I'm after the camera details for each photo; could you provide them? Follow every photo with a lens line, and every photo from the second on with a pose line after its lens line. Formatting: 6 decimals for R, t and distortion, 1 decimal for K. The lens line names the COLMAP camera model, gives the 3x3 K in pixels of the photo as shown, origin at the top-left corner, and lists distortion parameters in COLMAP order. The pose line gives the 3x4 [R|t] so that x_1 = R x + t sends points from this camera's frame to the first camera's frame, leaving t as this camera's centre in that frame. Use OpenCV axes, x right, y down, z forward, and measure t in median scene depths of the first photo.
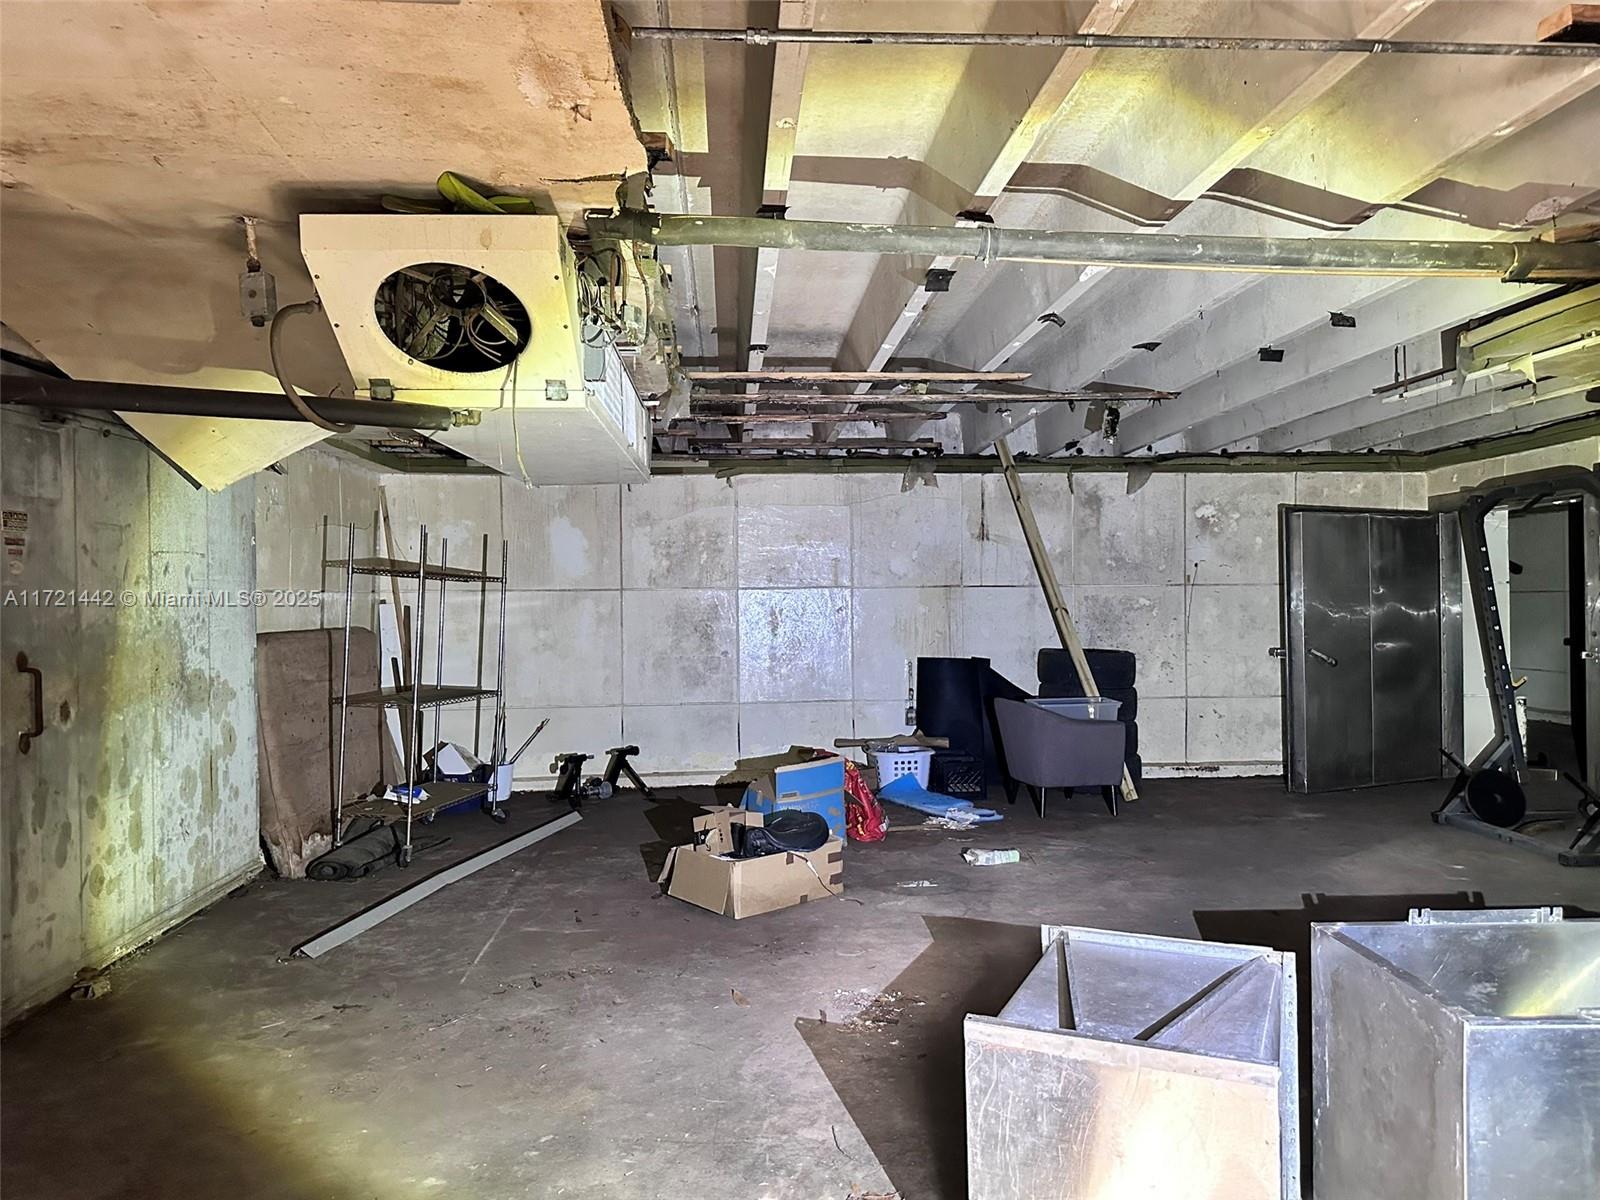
lens RADIAL K [[1125.8, 0, 800.2], [0, 1125.8, 597.1], [0, 0, 1]] dist [0.002348, 0.000308]
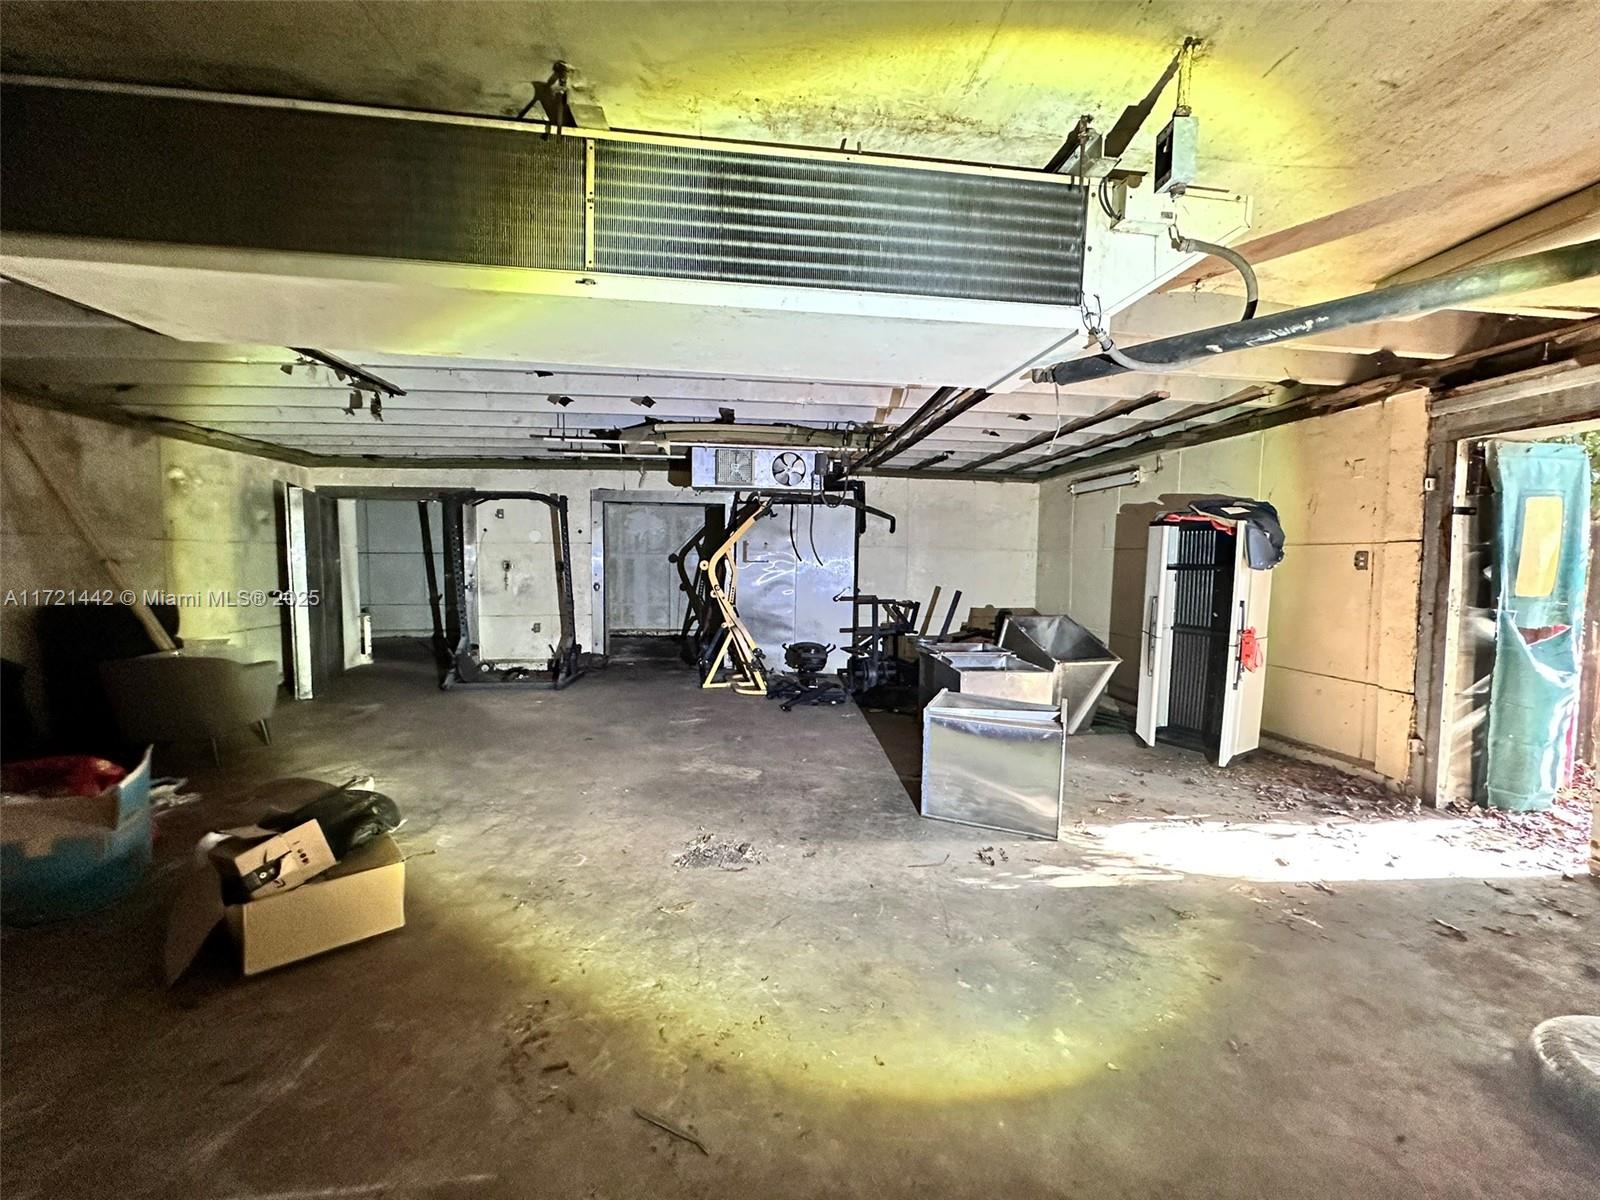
lens RADIAL K [[641.0, 0, 800.5], [0, 641.0, 602.0], [0, 0, 1]] dist [-0.002282, 0.001078]
pose [[-0.050534, -0.052170, 0.997359, -0.309461], [-0.009327, 0.998616, 0.051763, 0.011685], [-0.998679, -0.006687, -0.050950, 0.424040]]
